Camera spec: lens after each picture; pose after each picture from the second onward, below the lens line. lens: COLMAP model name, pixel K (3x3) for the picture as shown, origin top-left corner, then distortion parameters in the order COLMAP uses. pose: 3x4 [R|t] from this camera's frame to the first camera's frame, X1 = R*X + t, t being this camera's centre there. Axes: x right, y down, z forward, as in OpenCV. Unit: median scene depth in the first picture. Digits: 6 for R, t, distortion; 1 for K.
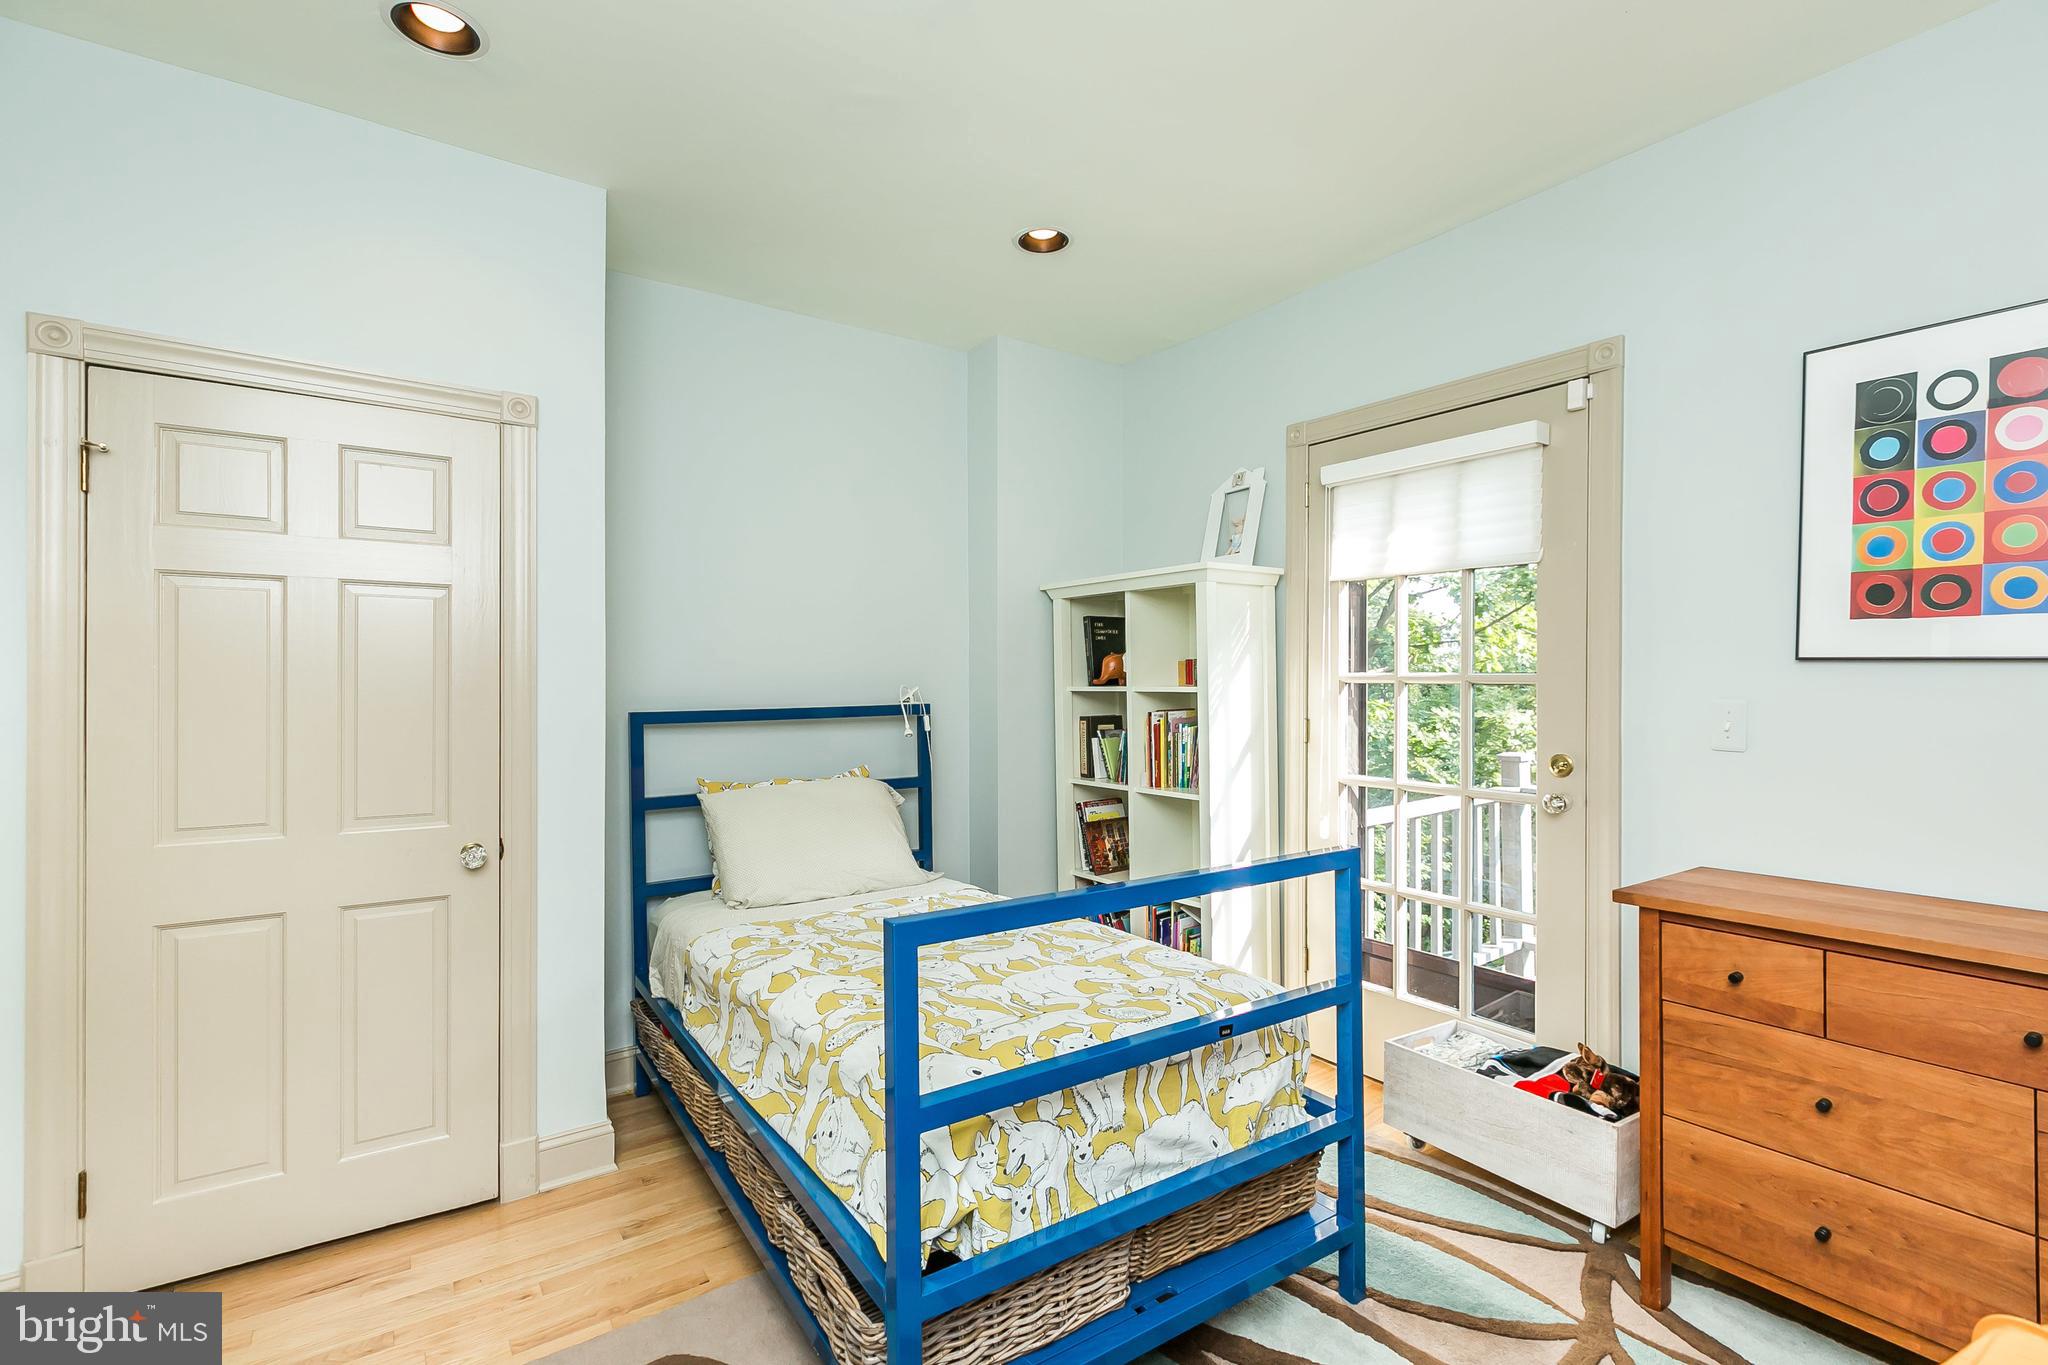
lens RADIAL K [[931.2, 0, 1029.3], [0, 931.2, 675.5], [0, 0, 1]] dist [-0.000143, -0.000363]
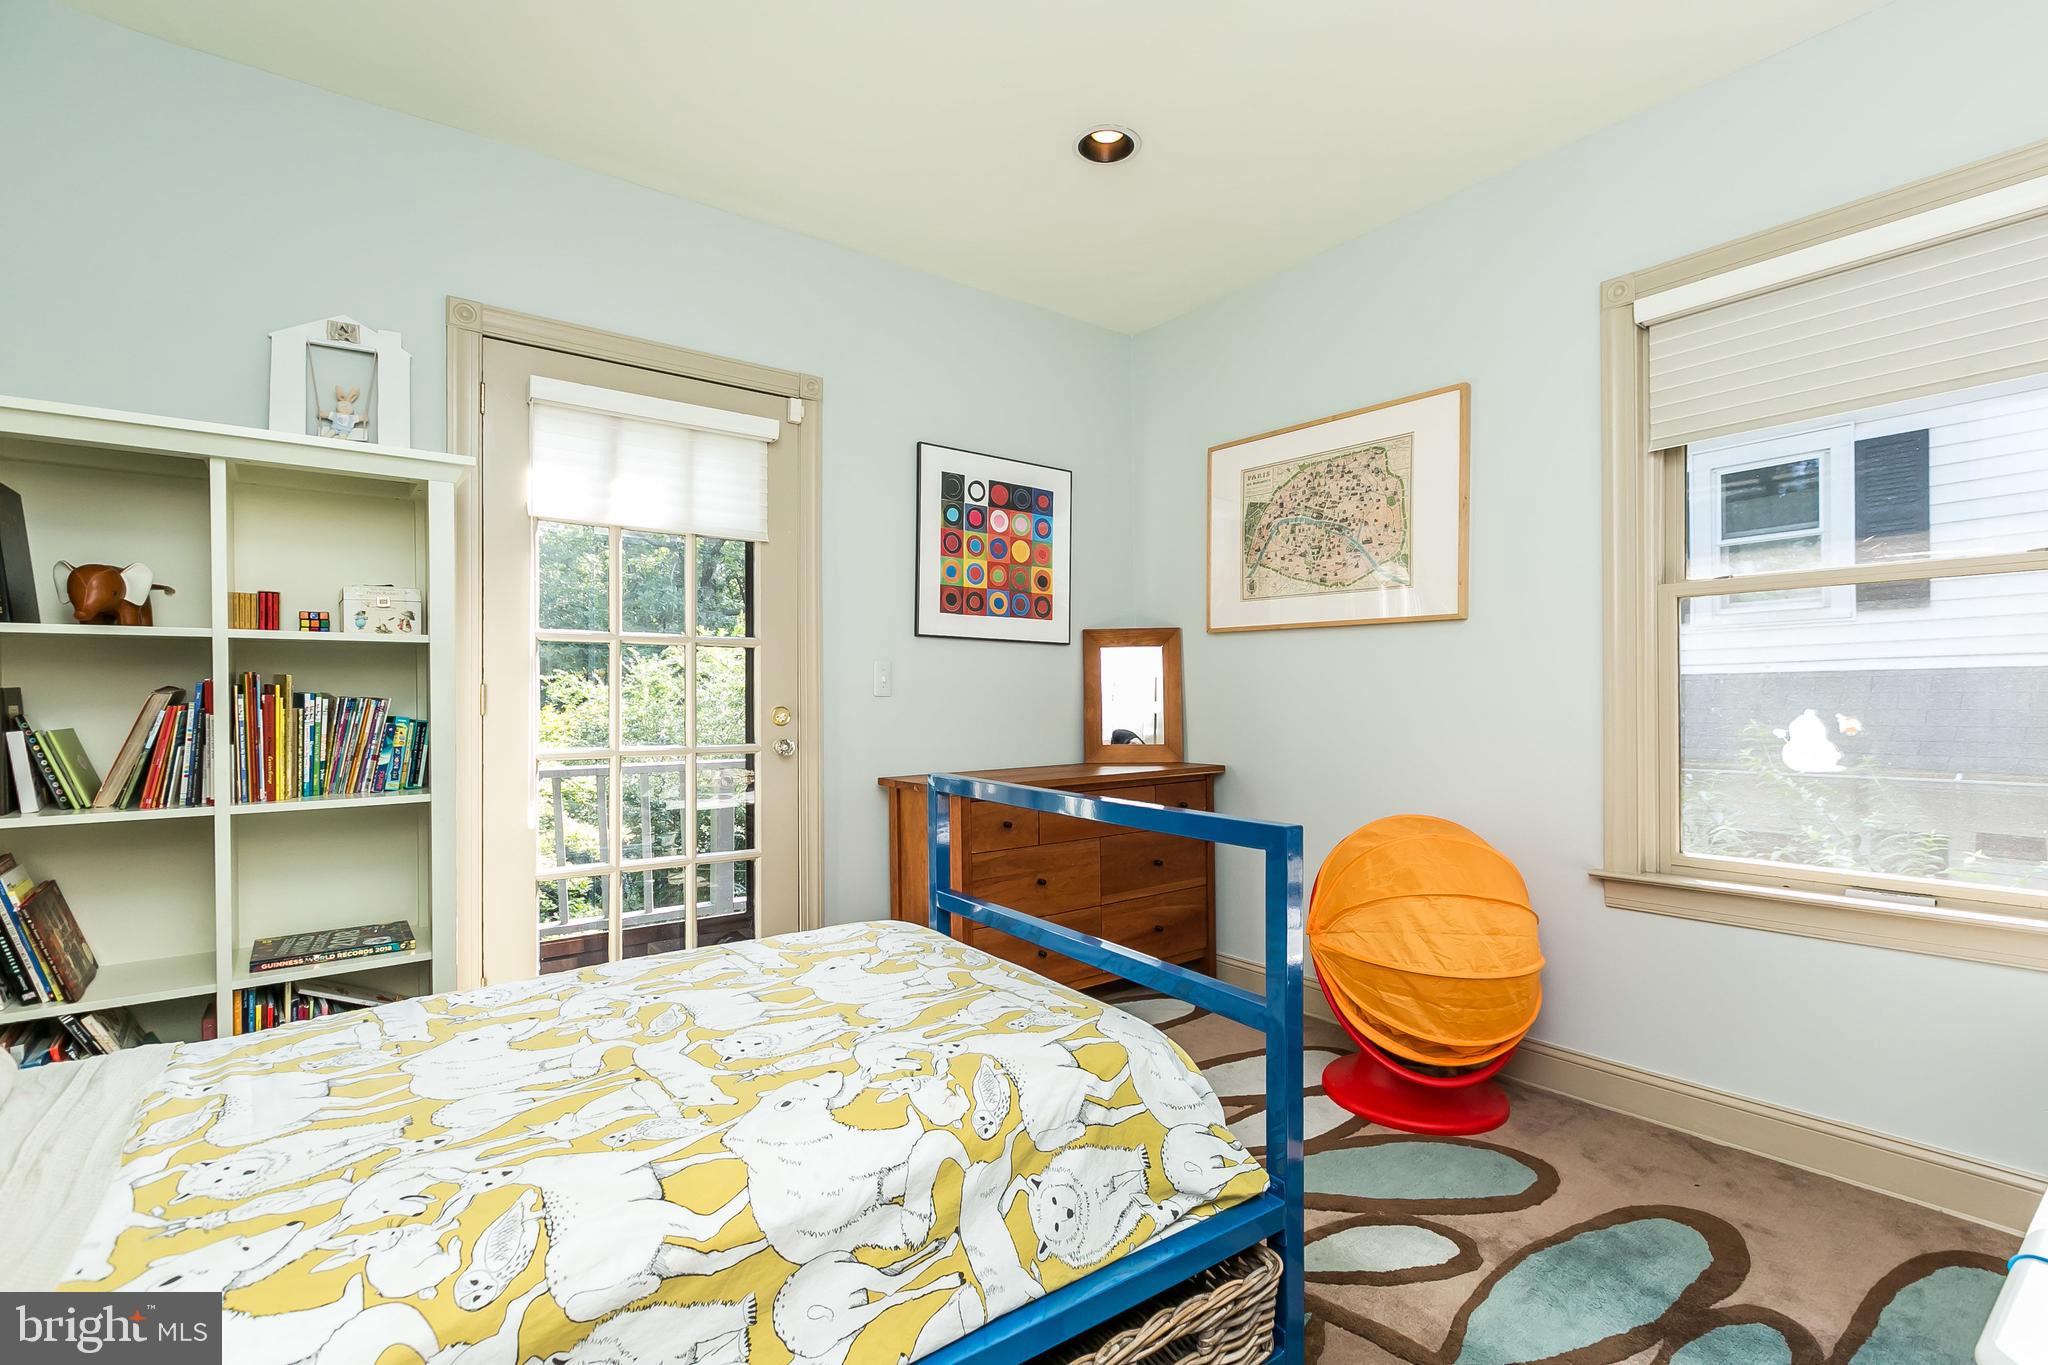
lens RADIAL K [[931.2, 0, 1029.1], [0, 931.2, 694.3], [0, 0, 1]] dist [-0.000143, -0.000363]
pose [[-0.024409, 0.000150, 0.999702, -0.787198], [-0.000133, 1.000000, -0.000154, 0.085984], [-0.999702, -0.000137, -0.024409, 0.898541]]
